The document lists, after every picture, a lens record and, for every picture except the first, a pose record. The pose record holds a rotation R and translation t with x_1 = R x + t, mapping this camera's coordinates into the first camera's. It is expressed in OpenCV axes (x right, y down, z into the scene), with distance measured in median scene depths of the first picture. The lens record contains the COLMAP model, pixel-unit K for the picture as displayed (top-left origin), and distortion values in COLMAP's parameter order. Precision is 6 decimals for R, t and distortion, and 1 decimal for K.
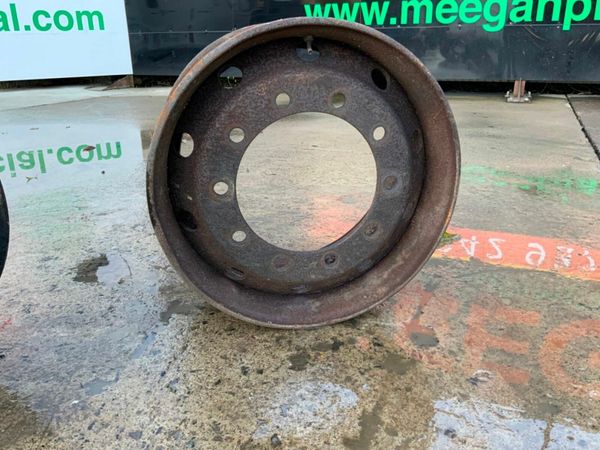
lens RADIAL K [[495.7, 0, 302.8], [0, 495.7, 227.8], [0, 0, 1]] dist [0.034593, -0.082112]
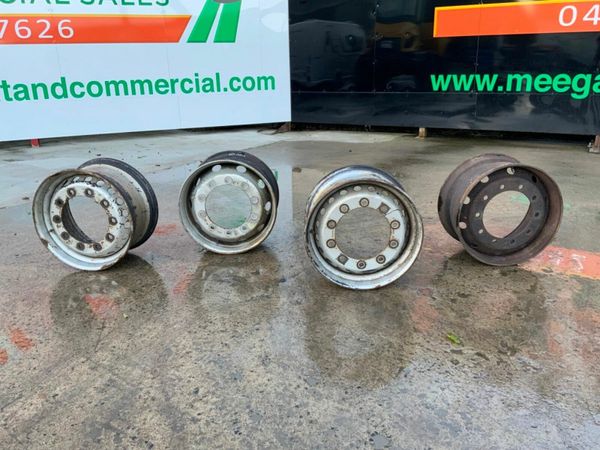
lens RADIAL K [[495.7, 0, 301.7], [0, 495.7, 224.7], [0, 0, 1]] dist [0.034593, -0.082112]
pose [[0.989185, 0.038836, -0.141439, -0.147628], [-0.044808, 0.998223, -0.039287, 0.027210], [0.139662, 0.045200, 0.989167, -0.393951]]
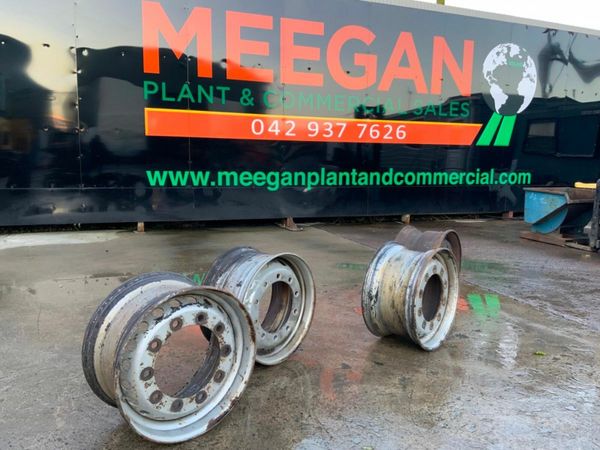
lens RADIAL K [[495.7, 0, 306.4], [0, 495.7, 231.5], [0, 0, 1]] dist [0.034593, -0.082112]
pose [[0.731056, -0.070507, 0.678665, -0.669853], [0.213761, 0.968241, -0.129672, -0.016971], [-0.647968, 0.239870, 0.722910, -0.253098]]
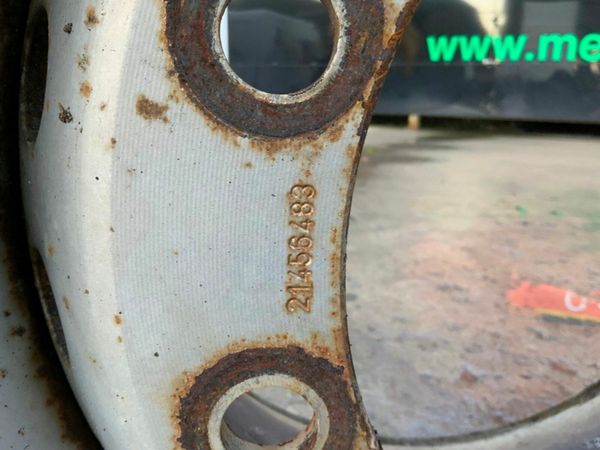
lens RADIAL K [[495.7, 0, 316.1], [0, 495.7, 221.7], [0, 0, 1]] dist [0.034593, -0.082112]
pose [[0.998659, 0.050925, -0.009357, -0.197092], [-0.051649, 0.992524, -0.110584, 0.013420], [0.003655, 0.110919, 0.993823, 0.115344]]
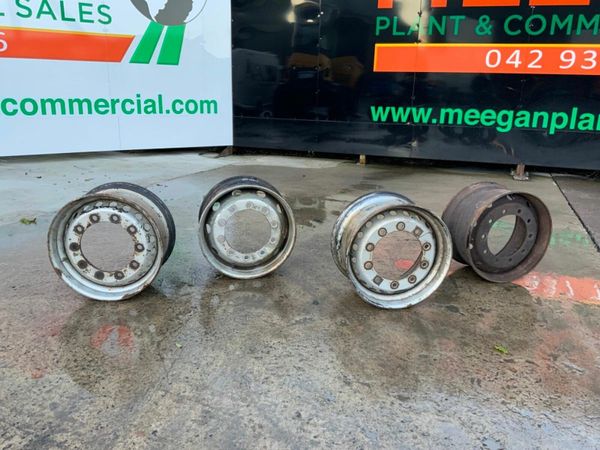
lens RADIAL K [[495.7, 0, 301.2], [0, 495.7, 223.1], [0, 0, 1]] dist [0.034593, -0.082112]
pose [[0.998152, 0.025022, 0.055381, -0.292326], [-0.019658, 0.995248, -0.095370, 0.031886], [-0.057504, 0.094105, 0.993900, -0.416923]]
